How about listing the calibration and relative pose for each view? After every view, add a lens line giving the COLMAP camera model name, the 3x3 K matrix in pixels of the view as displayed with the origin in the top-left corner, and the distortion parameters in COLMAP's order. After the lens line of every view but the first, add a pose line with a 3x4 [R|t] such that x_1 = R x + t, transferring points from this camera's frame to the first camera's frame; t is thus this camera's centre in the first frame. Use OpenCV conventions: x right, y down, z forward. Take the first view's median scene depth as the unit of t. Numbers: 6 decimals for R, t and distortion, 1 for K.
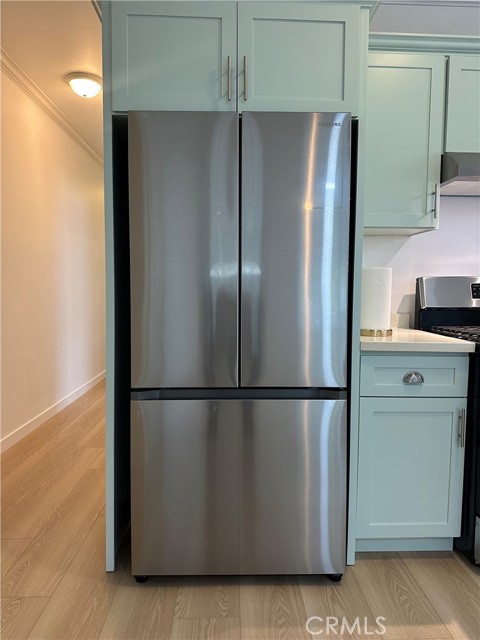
lens RADIAL K [[448.2, 0, 237.0], [0, 448.2, 318.4], [0, 0, 1]] dist [0.056663, -0.075474]
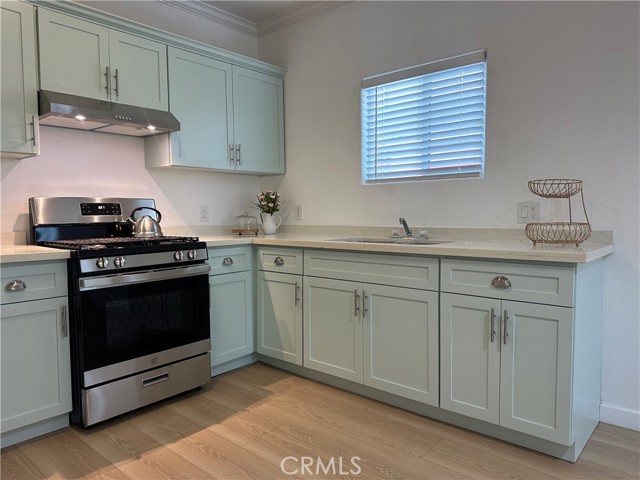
lens RADIAL K [[448.2, 0, 323.4], [0, 448.2, 238.1], [0, 0, 1]] dist [0.056663, -0.075474]
pose [[0.672641, -0.058845, 0.737626, 0.078341], [0.062176, 0.997802, 0.022903, 0.033355], [-0.737353, 0.030457, 0.674821, -0.333194]]
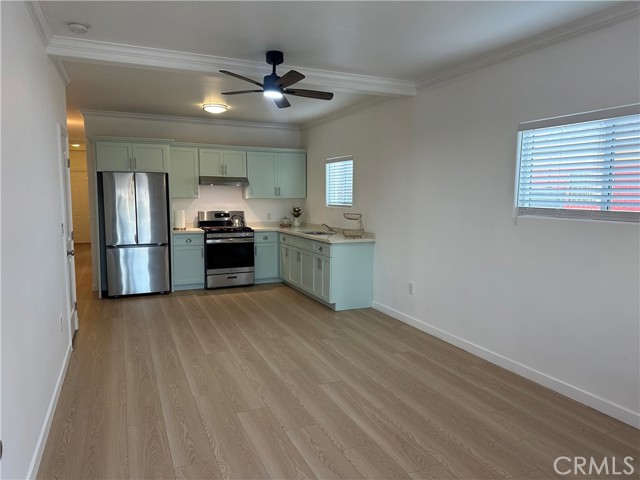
lens RADIAL K [[448.2, 0, 333.4], [0, 448.2, 247.3], [0, 0, 1]] dist [0.056663, -0.075474]
pose [[0.914827, -0.046081, 0.401207, -0.014701], [0.024256, 0.997945, 0.059312, -0.004163], [-0.403116, -0.044529, 0.914065, -2.850961]]
